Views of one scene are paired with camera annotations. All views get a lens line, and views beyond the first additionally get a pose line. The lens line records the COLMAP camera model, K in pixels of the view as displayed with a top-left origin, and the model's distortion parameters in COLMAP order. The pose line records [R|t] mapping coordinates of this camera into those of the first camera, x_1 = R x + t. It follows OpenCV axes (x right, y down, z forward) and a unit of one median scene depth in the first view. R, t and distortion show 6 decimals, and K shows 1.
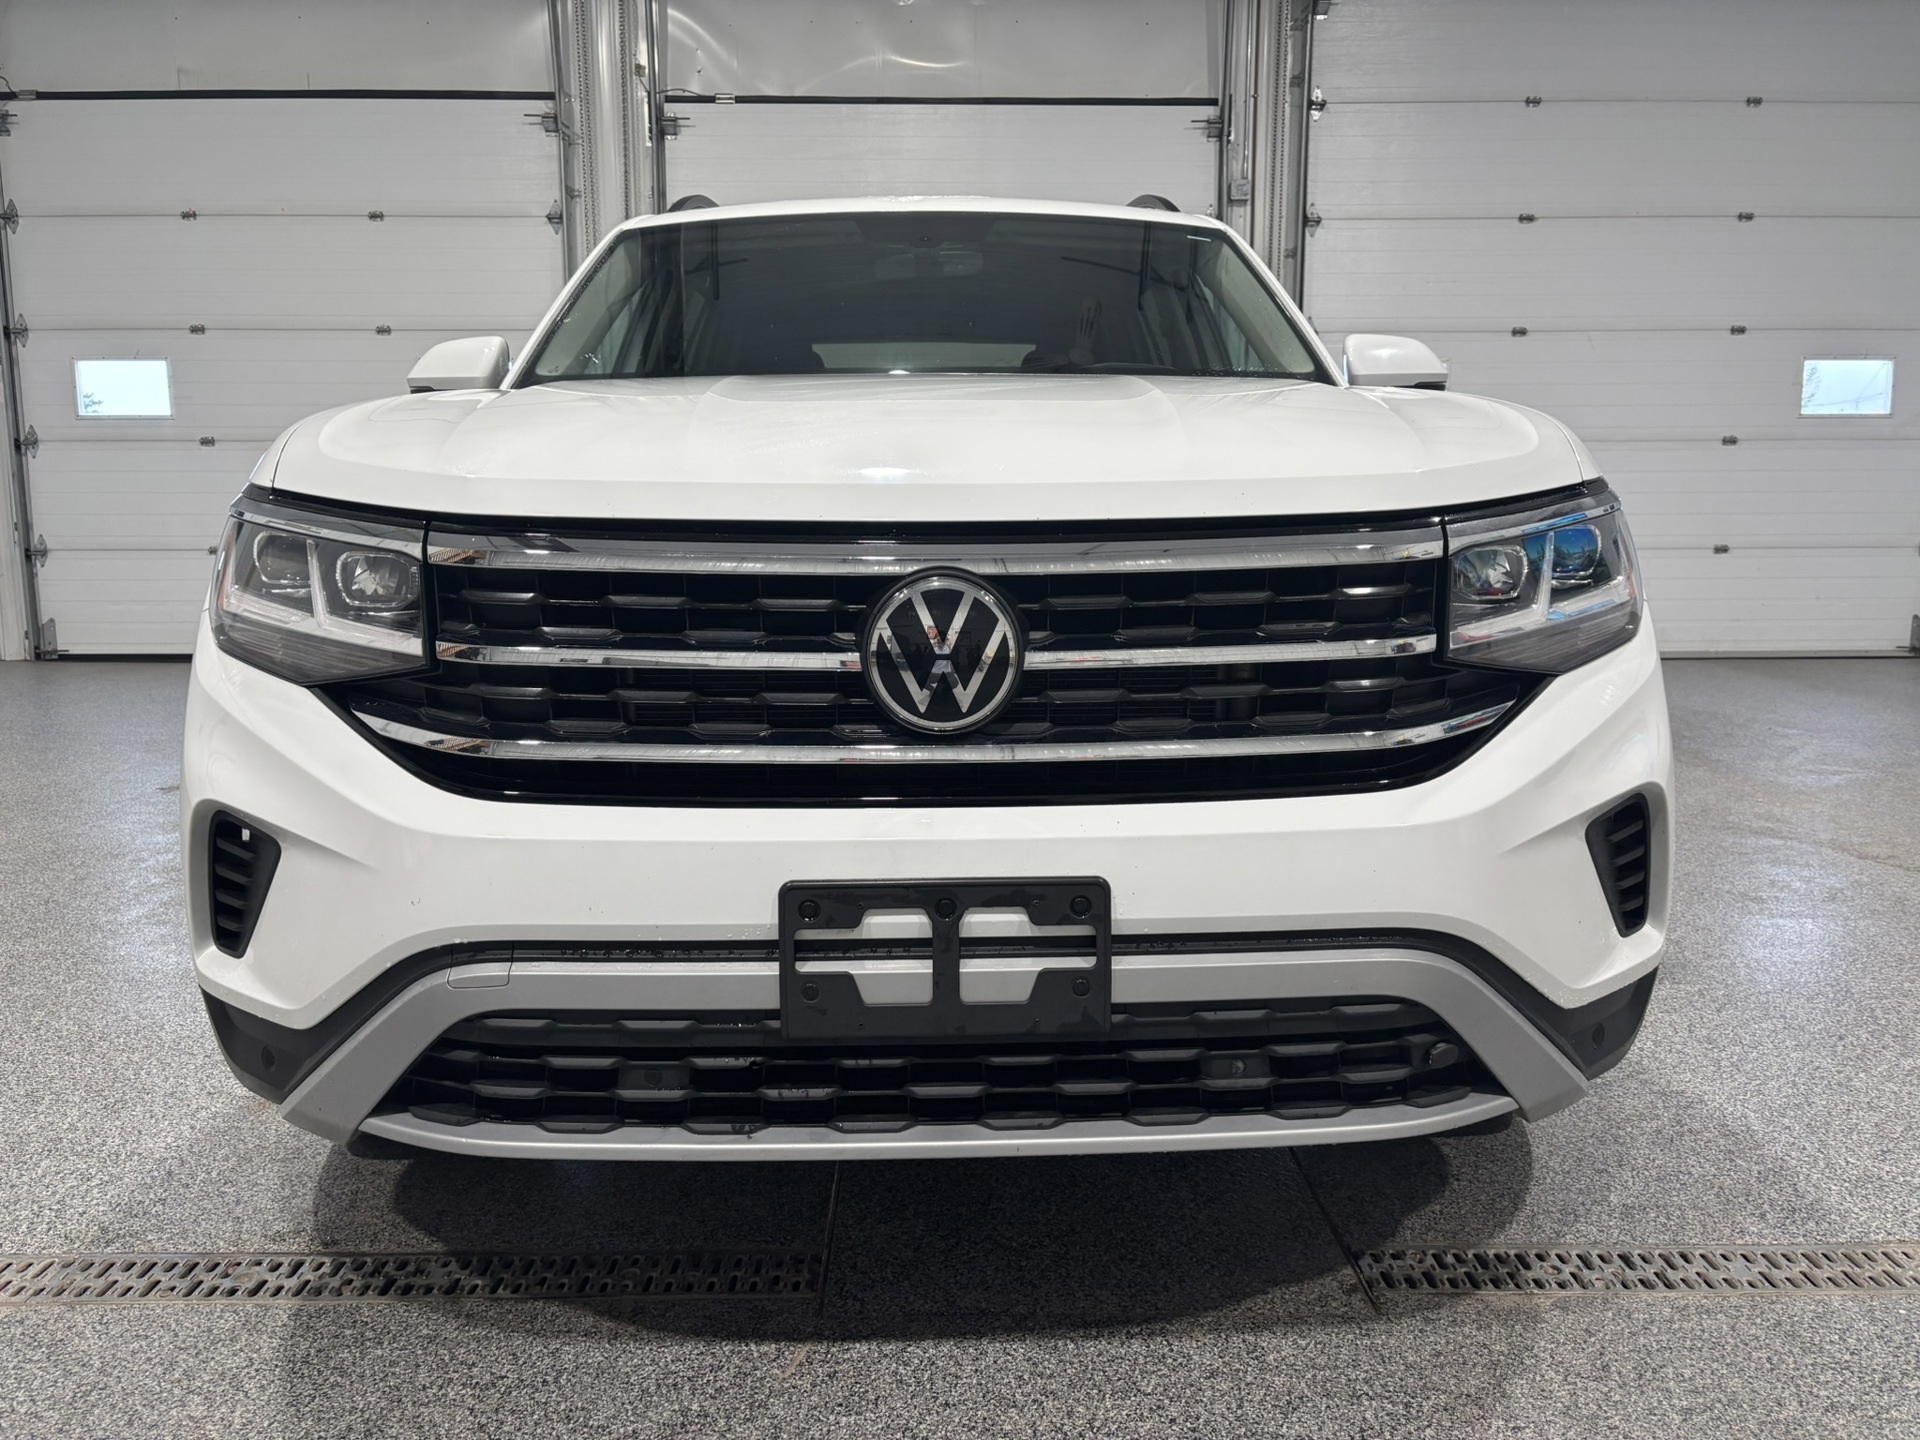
lens RADIAL K [[1447.3, 0, 966.3], [0, 1447.3, 717.0], [0, 0, 1]] dist [0.053633, -0.074045]
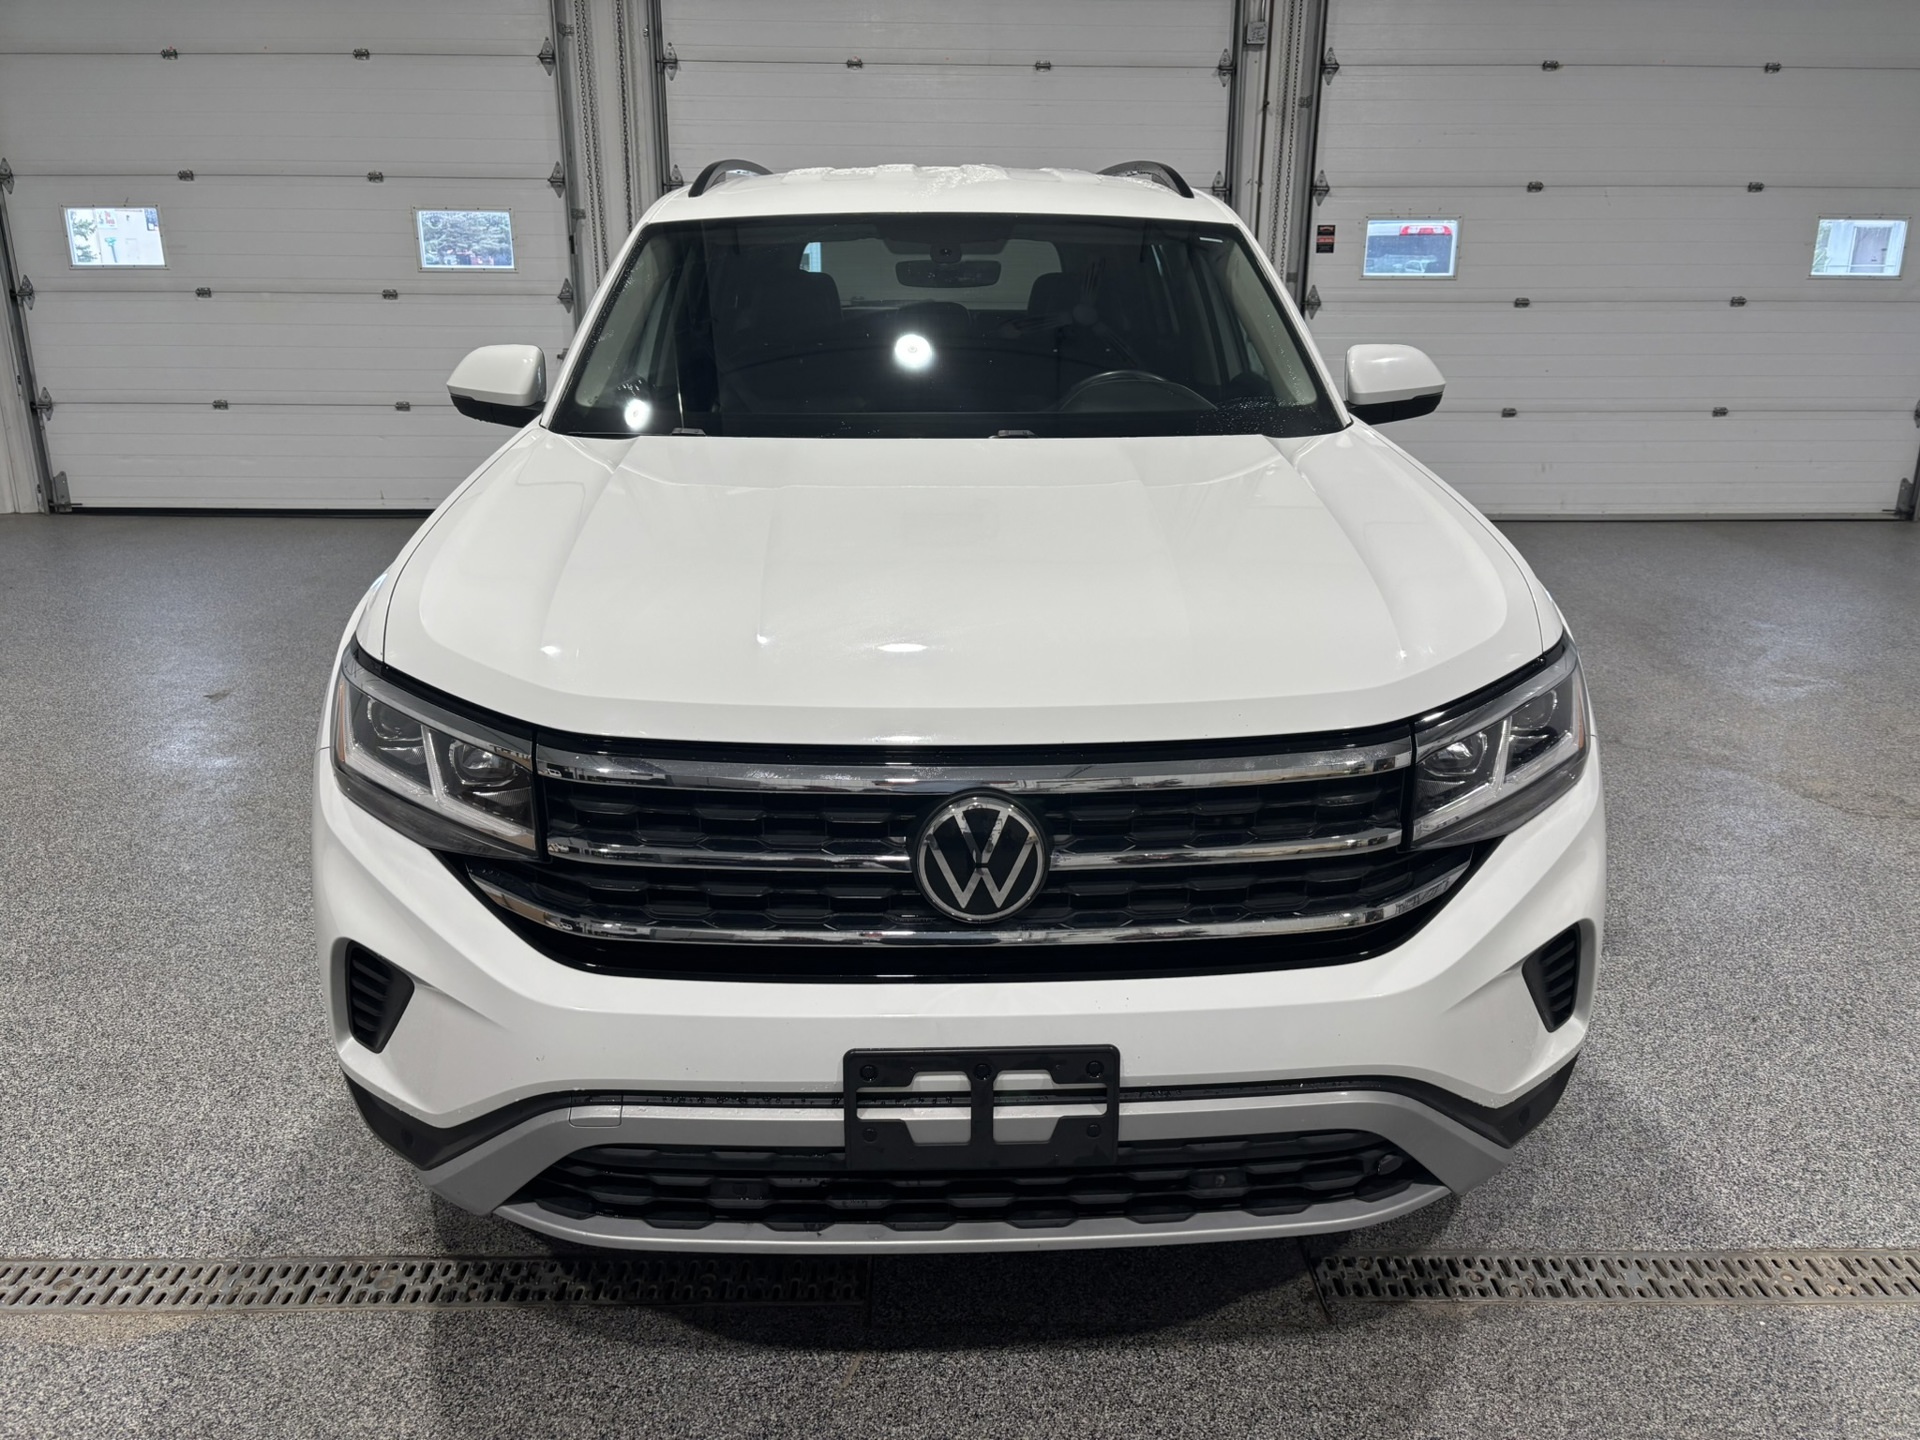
lens RADIAL K [[1447.3, 0, 970.2], [0, 1447.3, 721.7], [0, 0, 1]] dist [0.053633, -0.074045]
pose [[0.999964, 0.005008, 0.006893, -0.027305], [-0.006046, 0.987117, 0.159886, -0.279216], [-0.006004, -0.159922, 0.987111, -0.116340]]
